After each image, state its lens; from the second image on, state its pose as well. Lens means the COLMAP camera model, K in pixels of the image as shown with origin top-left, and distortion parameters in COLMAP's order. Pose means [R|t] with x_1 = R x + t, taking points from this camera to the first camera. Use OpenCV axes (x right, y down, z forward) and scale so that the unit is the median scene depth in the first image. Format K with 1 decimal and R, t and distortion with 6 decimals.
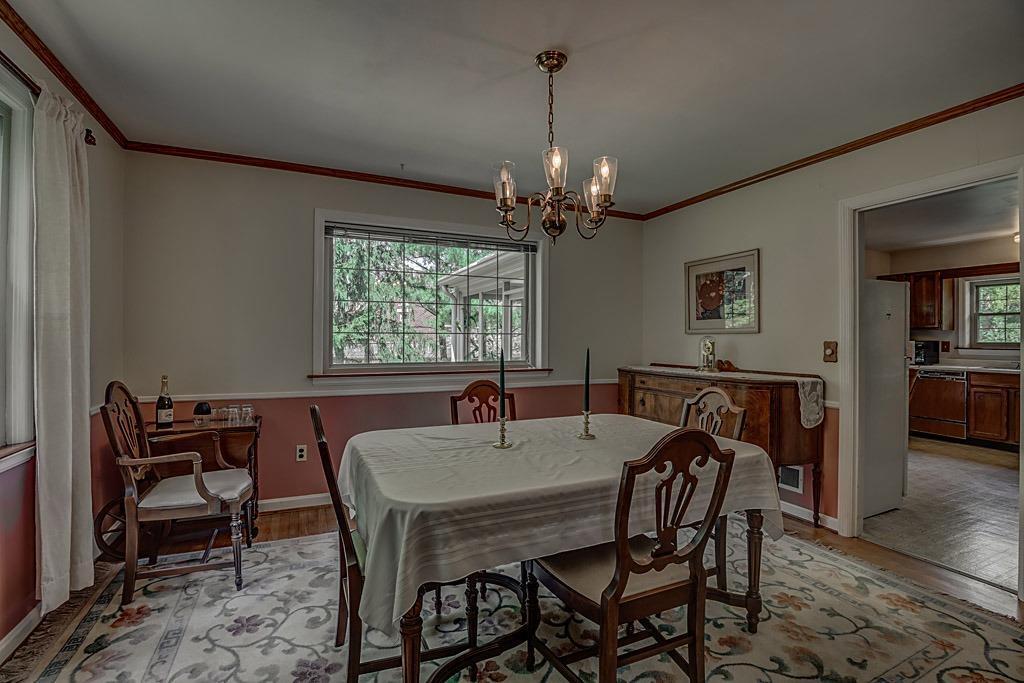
lens RADIAL K [[466.5, 0, 515.1], [0, 466.5, 335.6], [0, 0, 1]] dist [-0.034506, 0.007457]
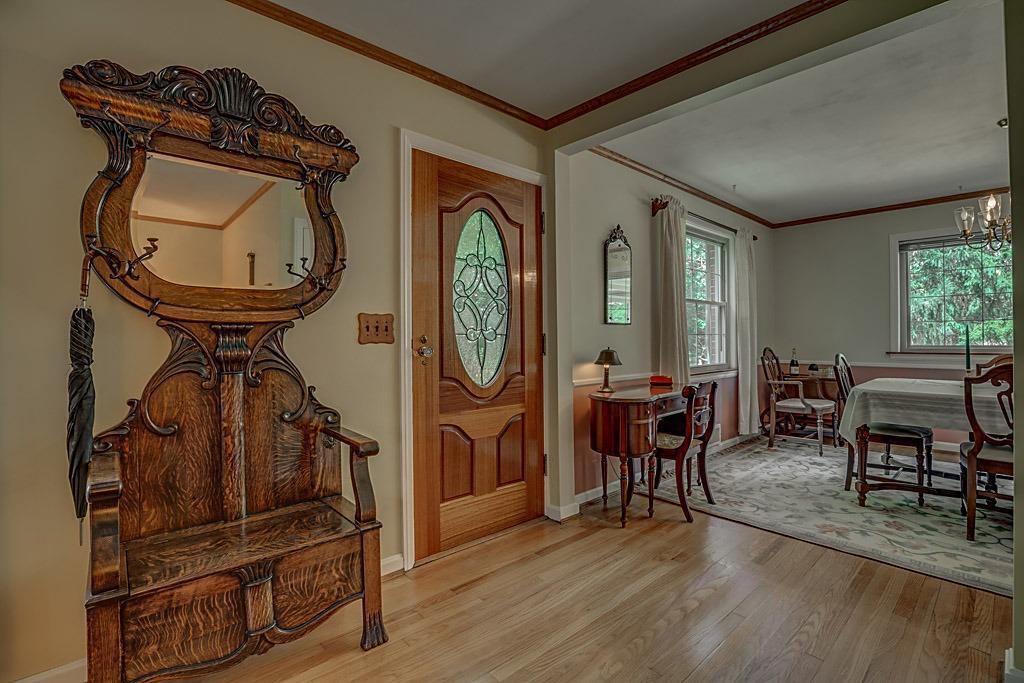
lens RADIAL K [[466.5, 0, 515.1], [0, 466.5, 335.6], [0, 0, 1]] dist [-0.034506, 0.007457]
pose [[0.299565, -0.012491, -0.953994, 0.870320], [0.011348, 0.999890, -0.009529, 0.054195], [0.954008, -0.007972, 0.299674, -0.811234]]
